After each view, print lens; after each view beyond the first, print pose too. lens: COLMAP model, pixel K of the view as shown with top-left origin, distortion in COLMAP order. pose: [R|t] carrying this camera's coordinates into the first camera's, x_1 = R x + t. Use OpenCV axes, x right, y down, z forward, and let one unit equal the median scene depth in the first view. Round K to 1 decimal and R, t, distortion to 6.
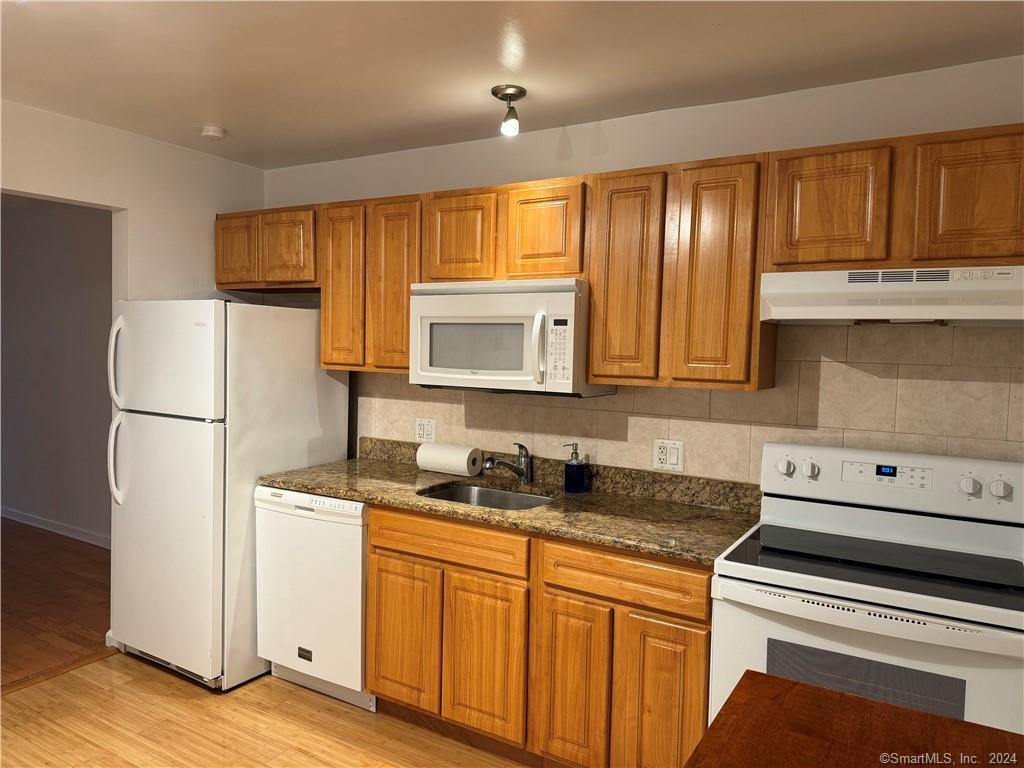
lens RADIAL K [[702.7, 0, 513.2], [0, 702.7, 390.5], [0, 0, 1]] dist [0.154900, -0.249181]
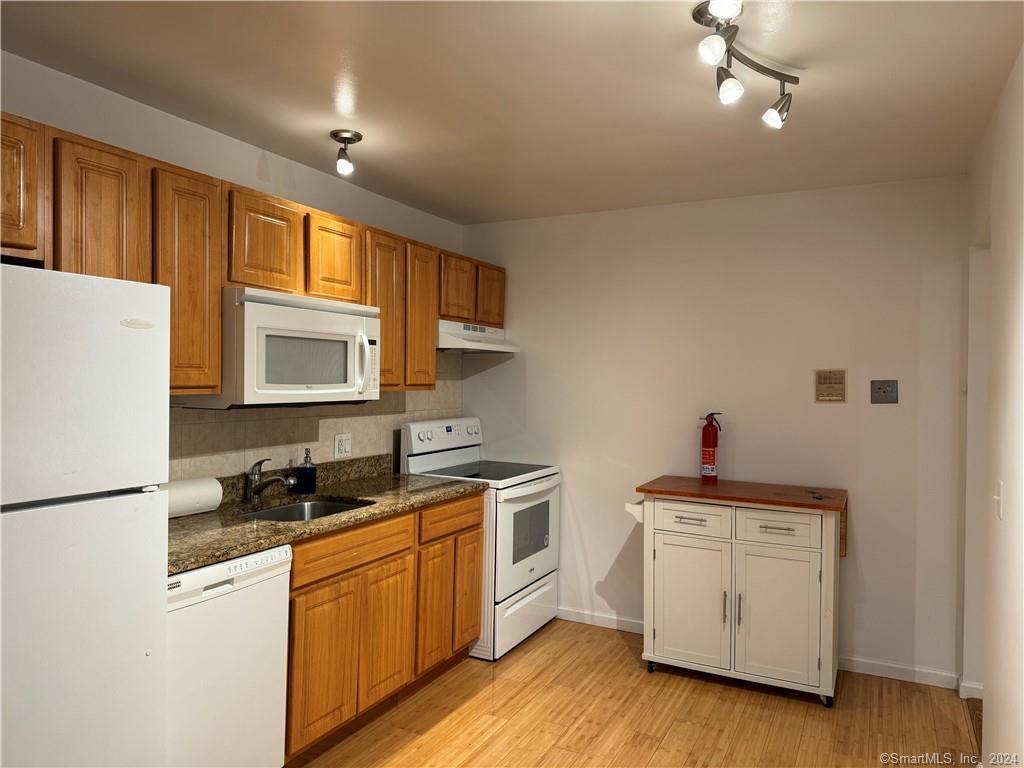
lens RADIAL K [[702.7, 0, 513.2], [0, 702.7, 390.5], [0, 0, 1]] dist [0.154900, -0.249181]
pose [[-0.064572, -0.043973, 0.996944, -1.114902], [0.043978, 0.997933, 0.046865, -0.057232], [-0.996944, 0.046870, -0.062505, 0.796317]]
